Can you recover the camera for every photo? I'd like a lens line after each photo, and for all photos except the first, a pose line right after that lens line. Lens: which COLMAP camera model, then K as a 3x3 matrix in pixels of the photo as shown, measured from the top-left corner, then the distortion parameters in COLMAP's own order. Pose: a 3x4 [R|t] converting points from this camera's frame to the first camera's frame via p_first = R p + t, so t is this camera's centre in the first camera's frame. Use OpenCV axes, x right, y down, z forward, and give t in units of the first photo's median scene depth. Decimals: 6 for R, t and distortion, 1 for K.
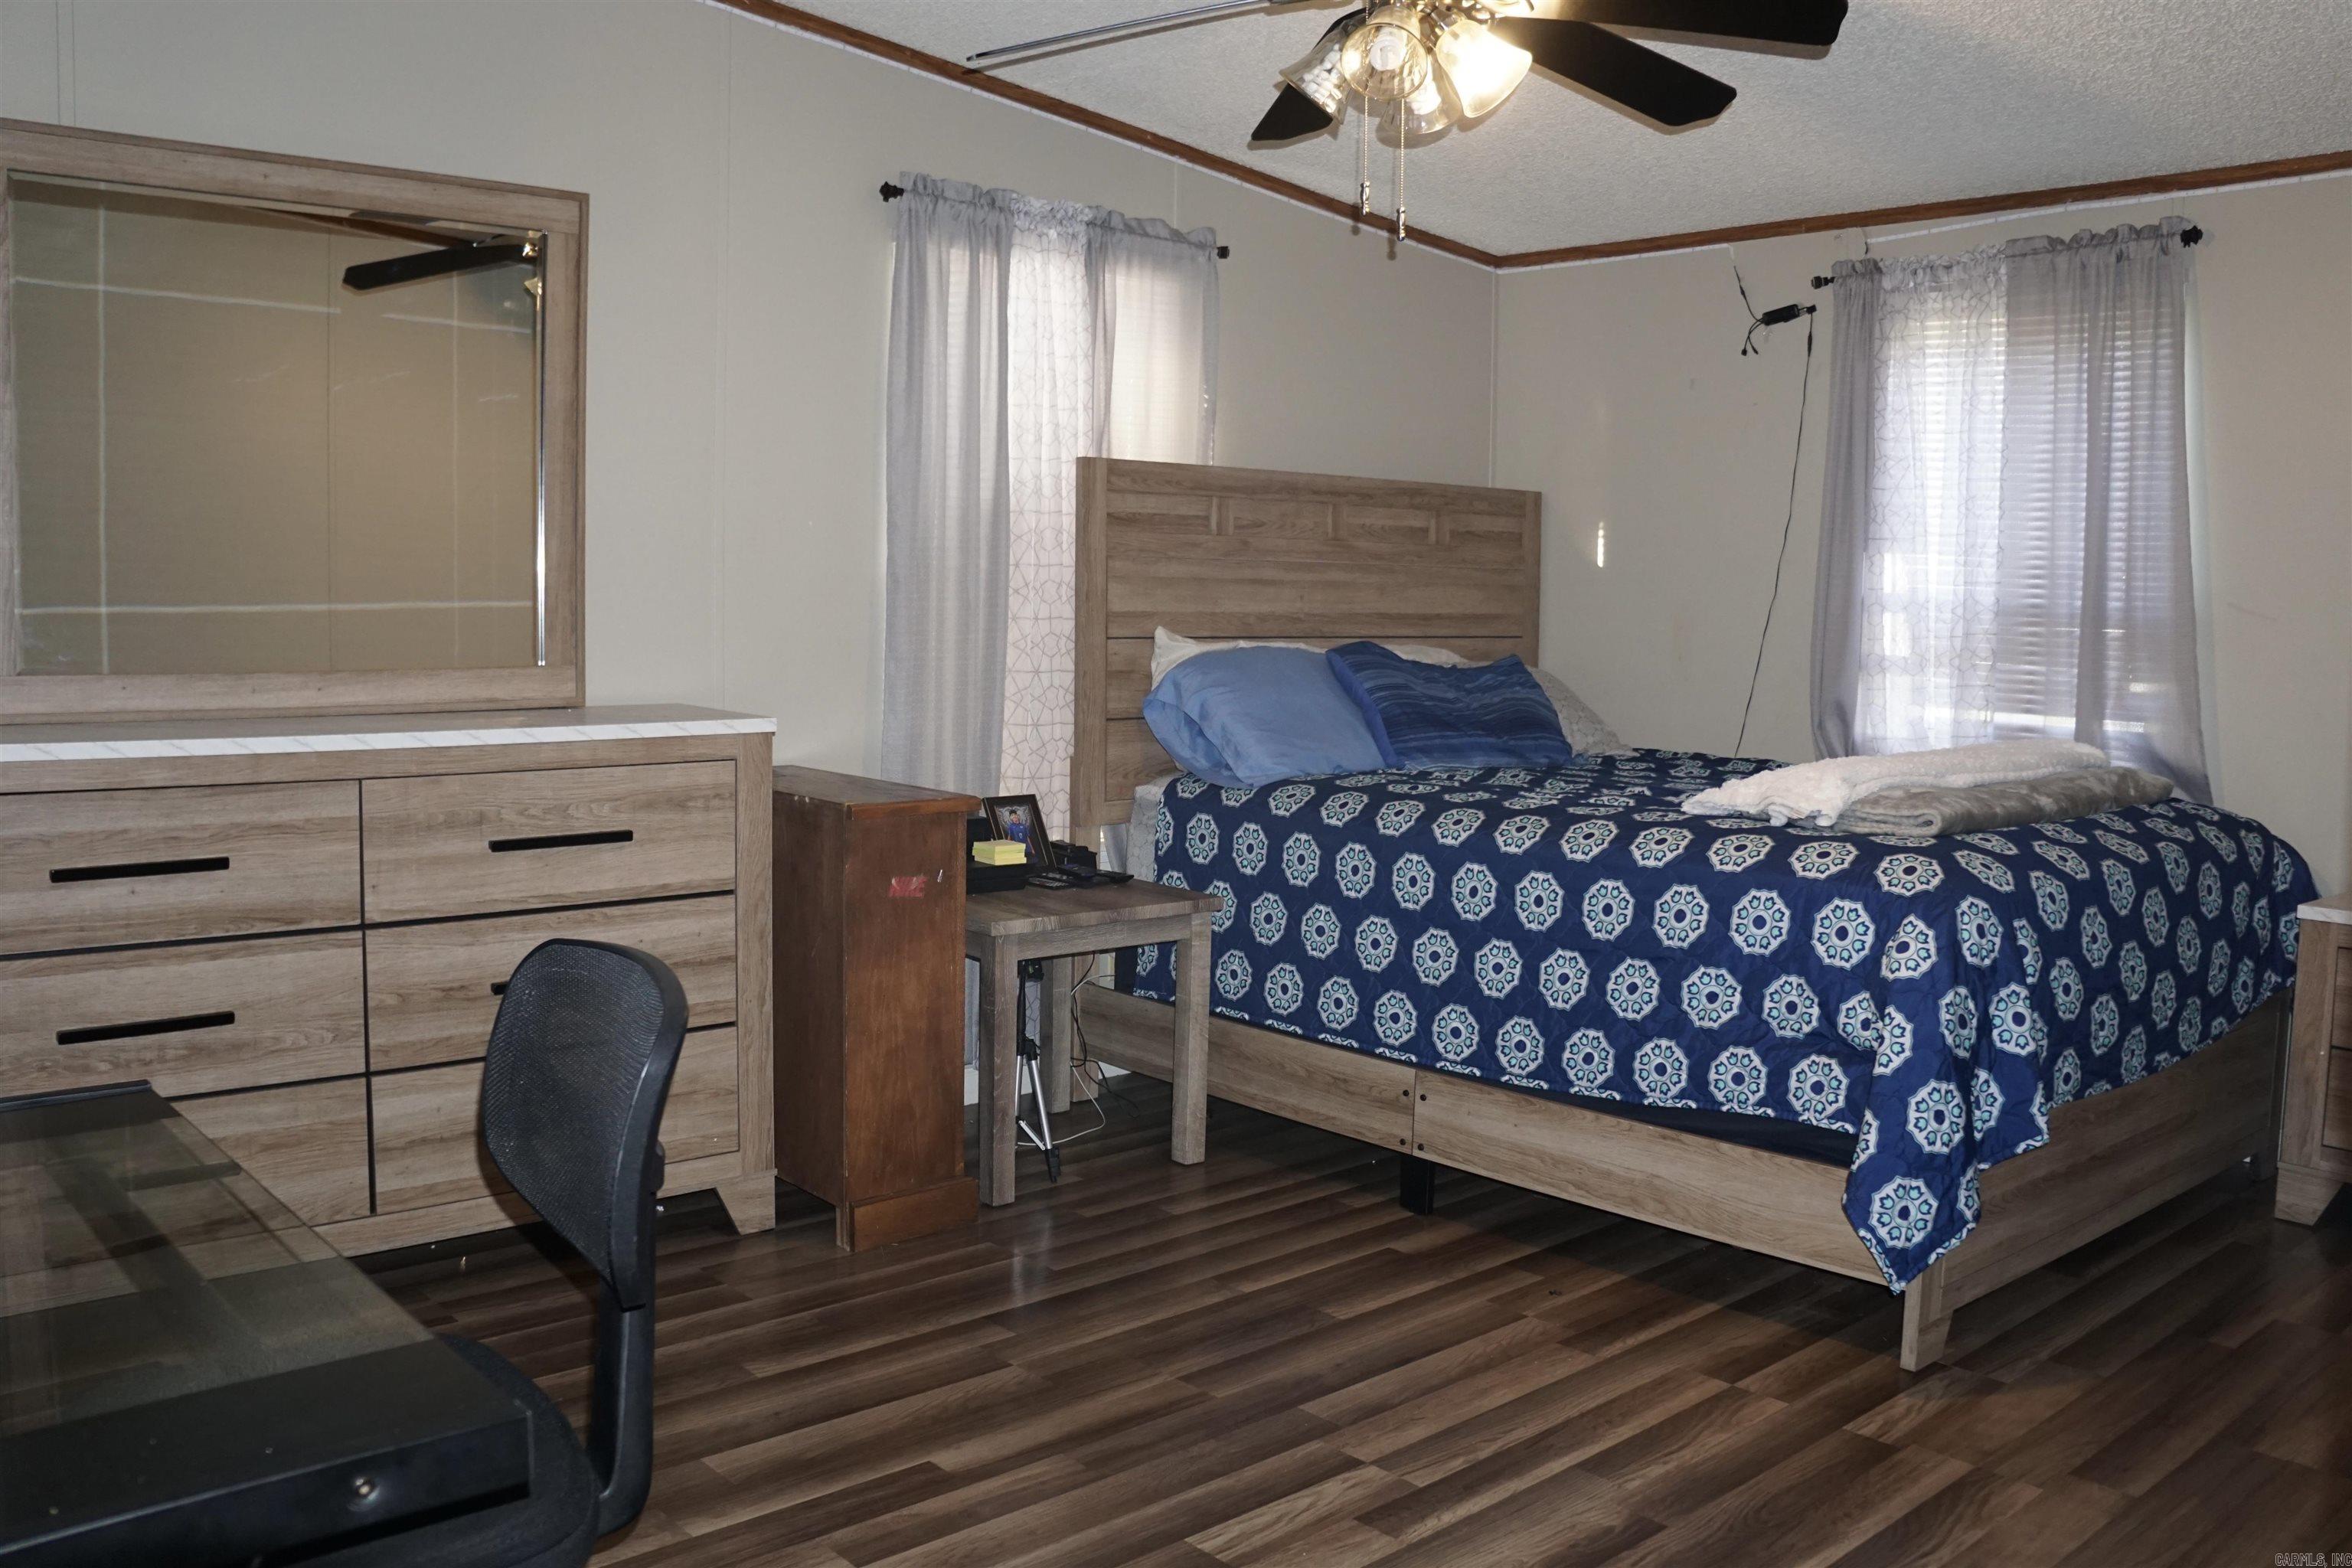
lens RADIAL K [[1883.8, 0, 1122.2], [0, 1883.8, 785.8], [0, 0, 1]] dist [-0.164907, 0.157167]
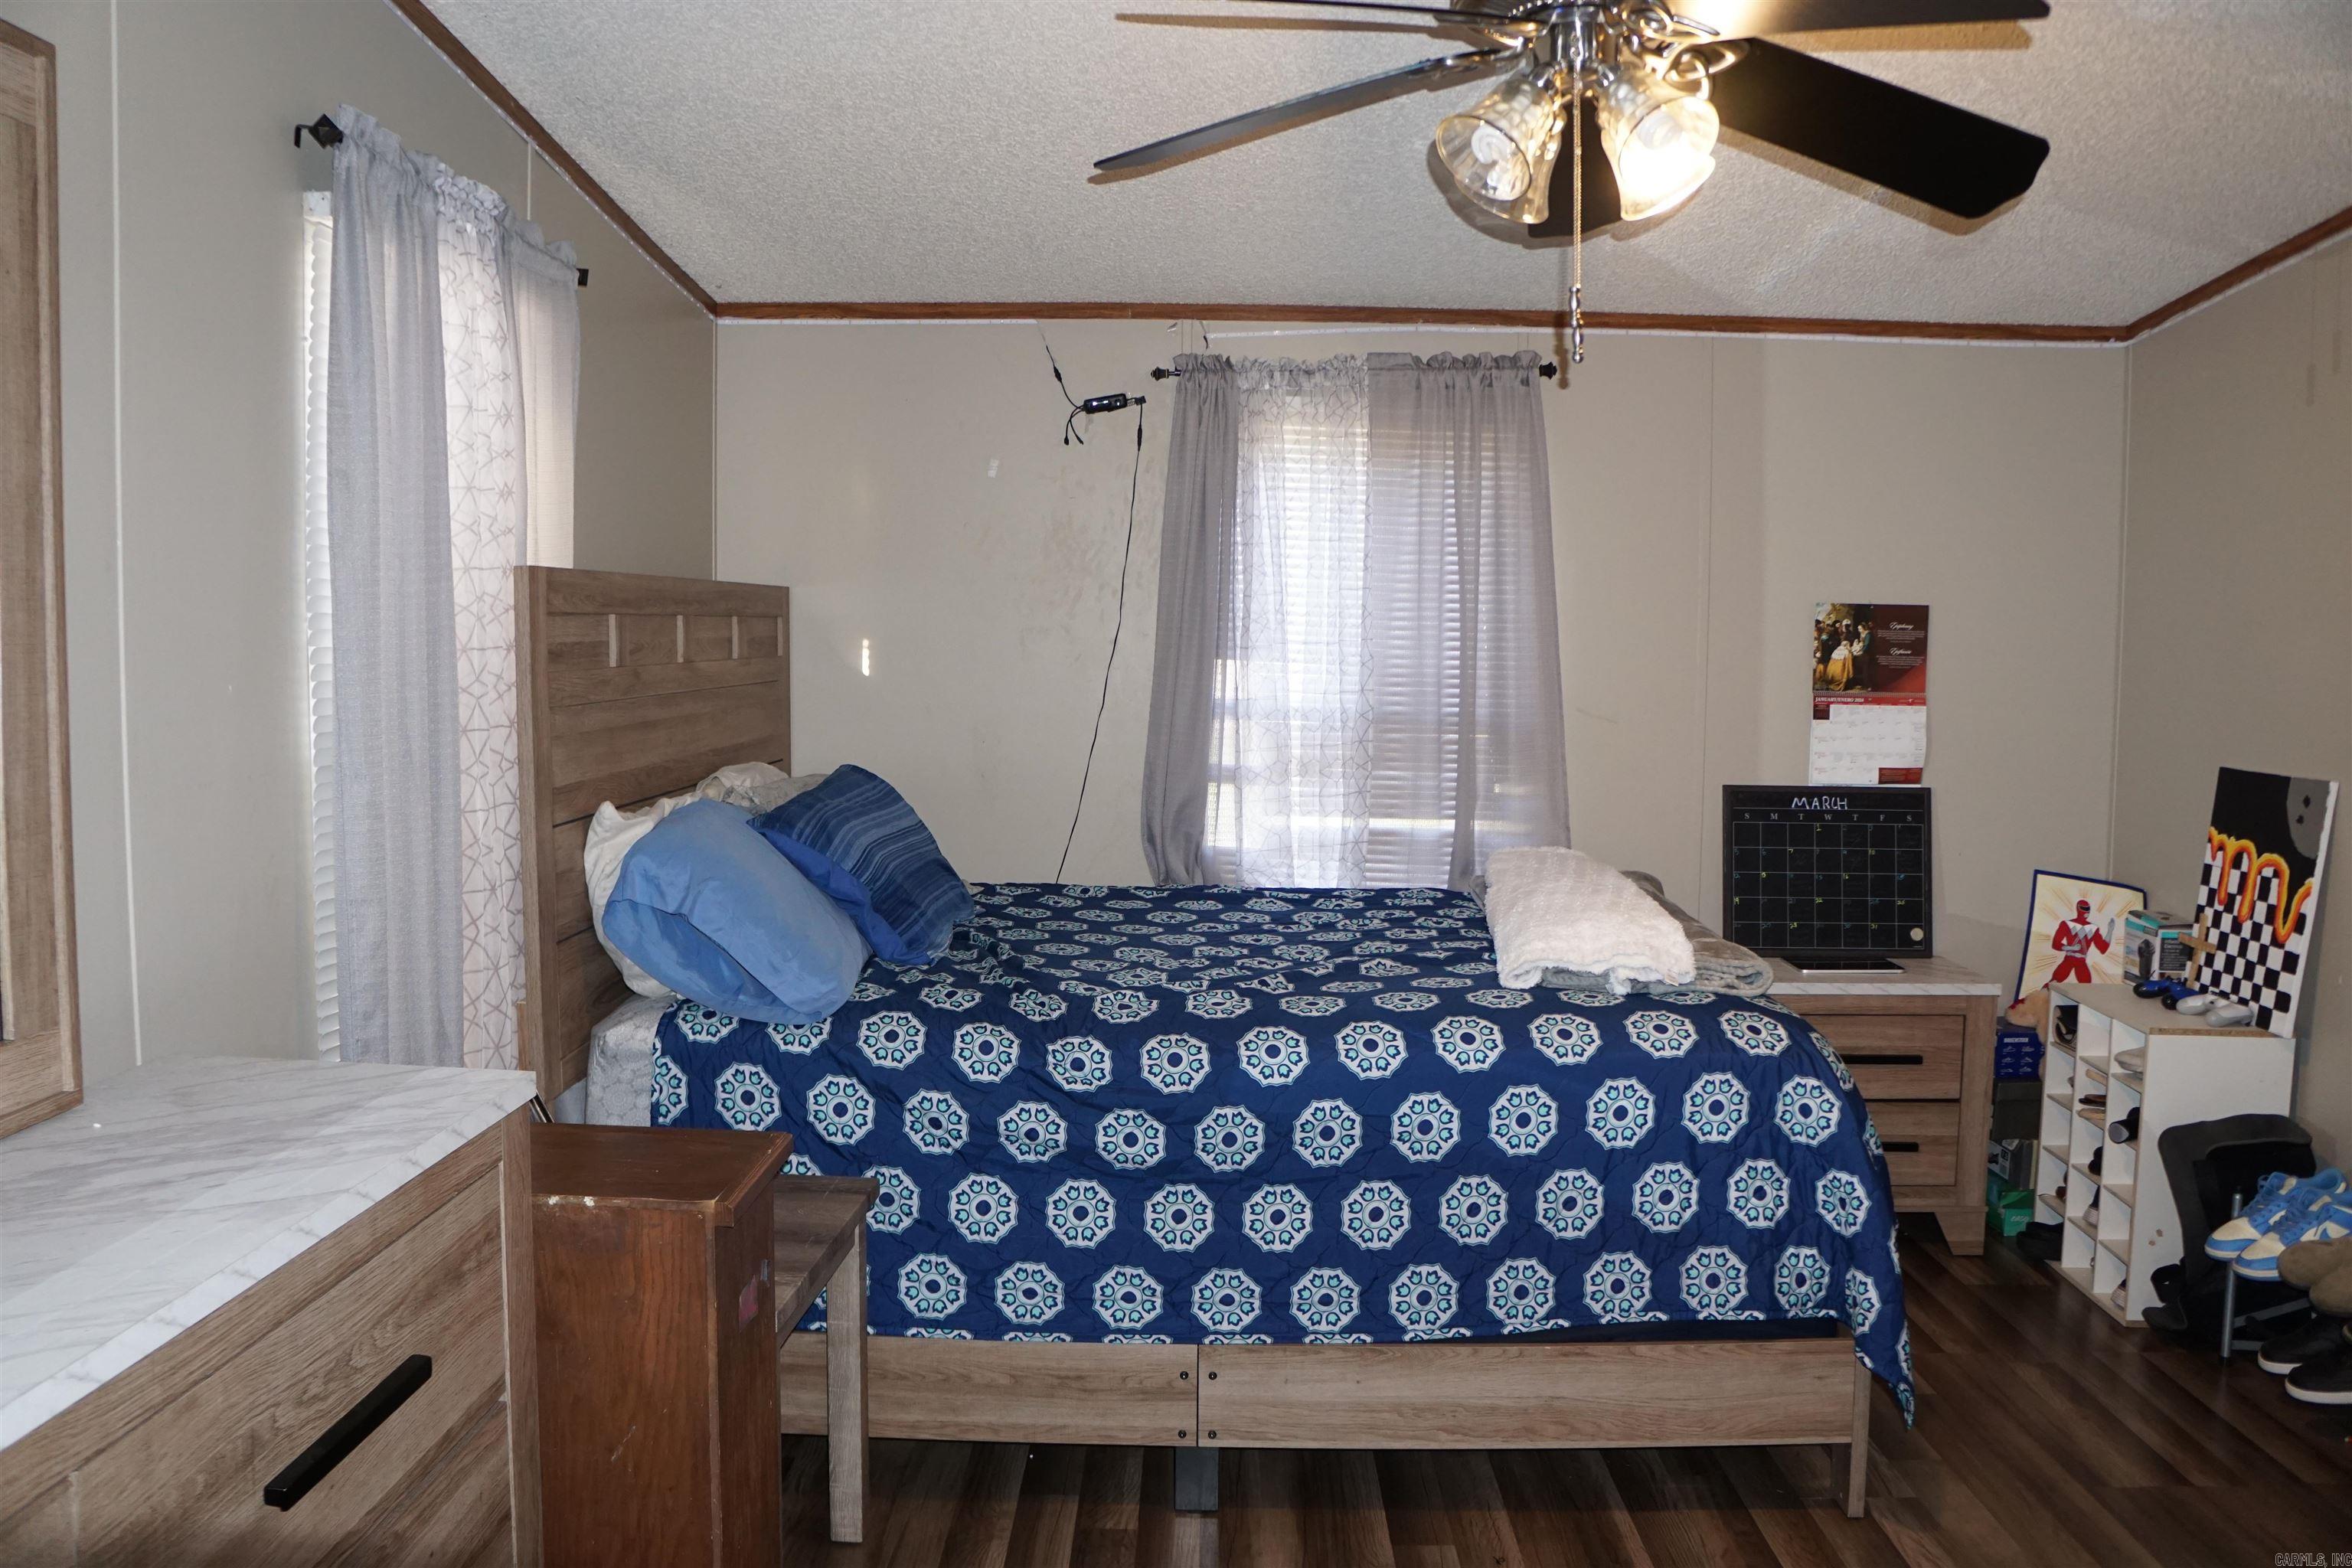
lens RADIAL K [[1883.8, 0, 1122.2], [0, 1883.8, 785.8], [0, 0, 1]] dist [-0.164907, 0.157167]
pose [[0.690110, -0.073632, 0.719949, -0.370774], [0.082092, 0.996354, 0.023211, -0.096450], [-0.719033, 0.043084, 0.693639, 0.391382]]
